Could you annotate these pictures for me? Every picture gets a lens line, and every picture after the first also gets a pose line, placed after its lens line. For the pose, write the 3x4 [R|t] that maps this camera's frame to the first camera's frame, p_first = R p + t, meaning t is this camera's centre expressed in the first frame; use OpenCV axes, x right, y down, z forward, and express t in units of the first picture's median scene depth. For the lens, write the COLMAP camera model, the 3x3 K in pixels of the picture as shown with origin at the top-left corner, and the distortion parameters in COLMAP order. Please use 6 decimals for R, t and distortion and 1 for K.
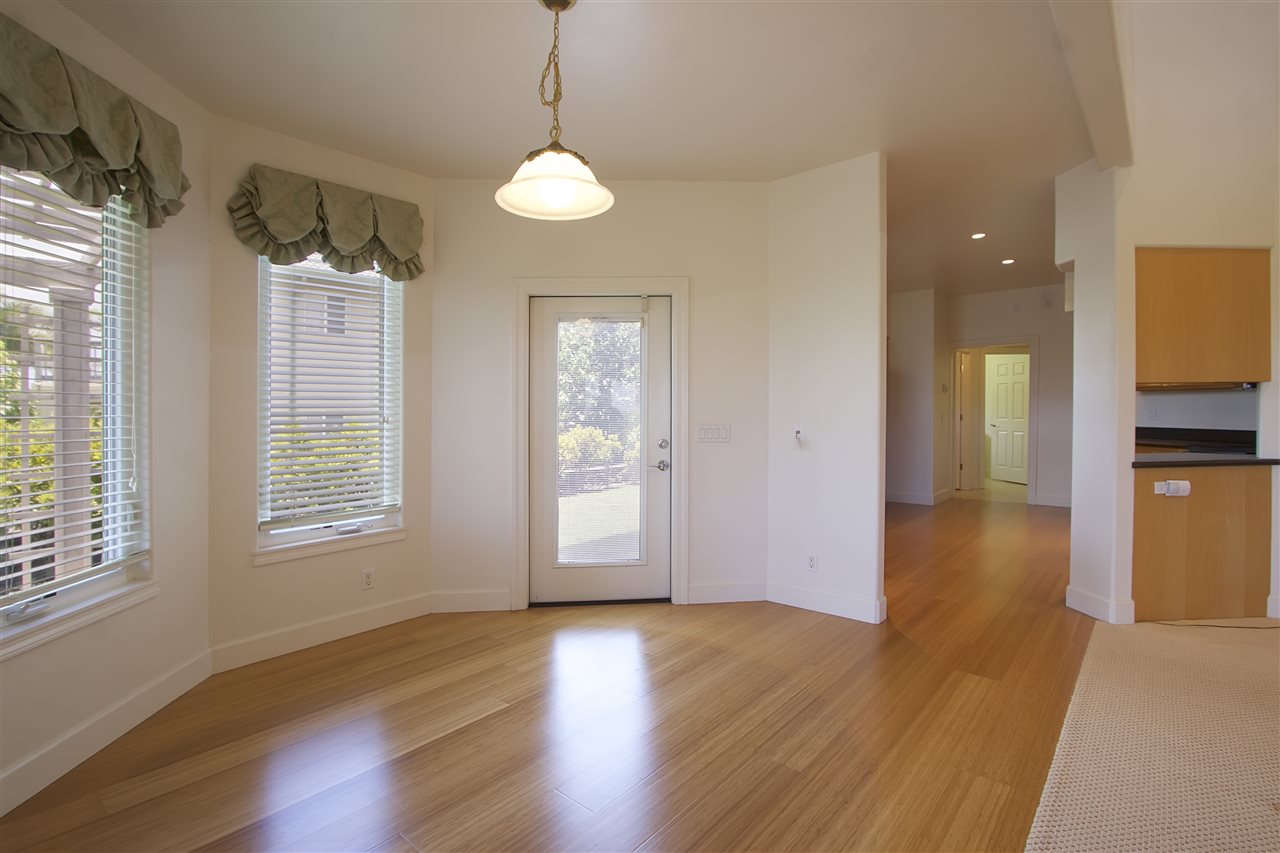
lens RADIAL K [[610.0, 0, 625.2], [0, 610.0, 421.9], [0, 0, 1]] dist [-0.013743, 0.000645]
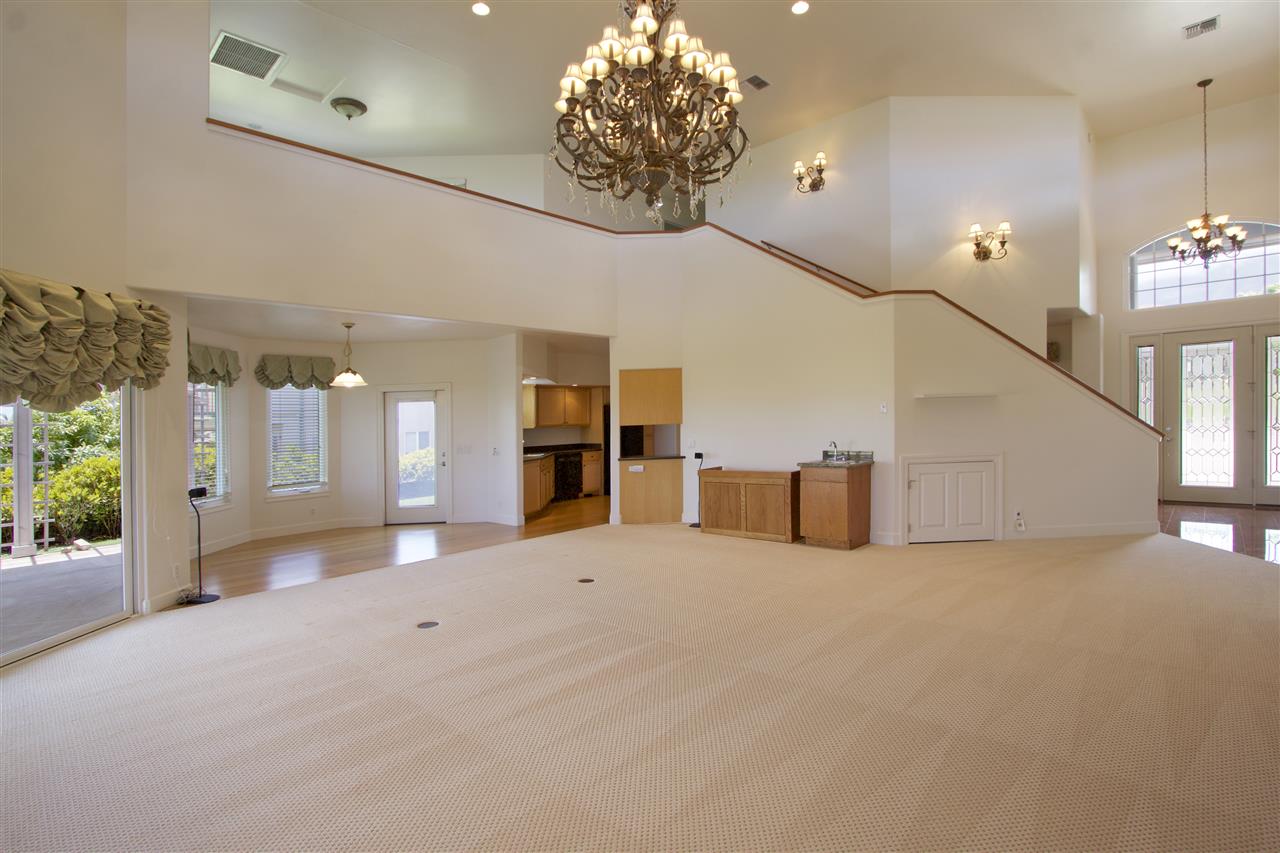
lens RADIAL K [[619.2, 0, 640.0], [0, 619.2, 426.5], [0, 0, 1]] dist [-0.002433, -0.000819]
pose [[0.999421, -0.019375, -0.027974, 1.067629], [0.019076, 0.999758, -0.010915, -0.036562], [0.028179, 0.010375, 0.999549, -1.608343]]
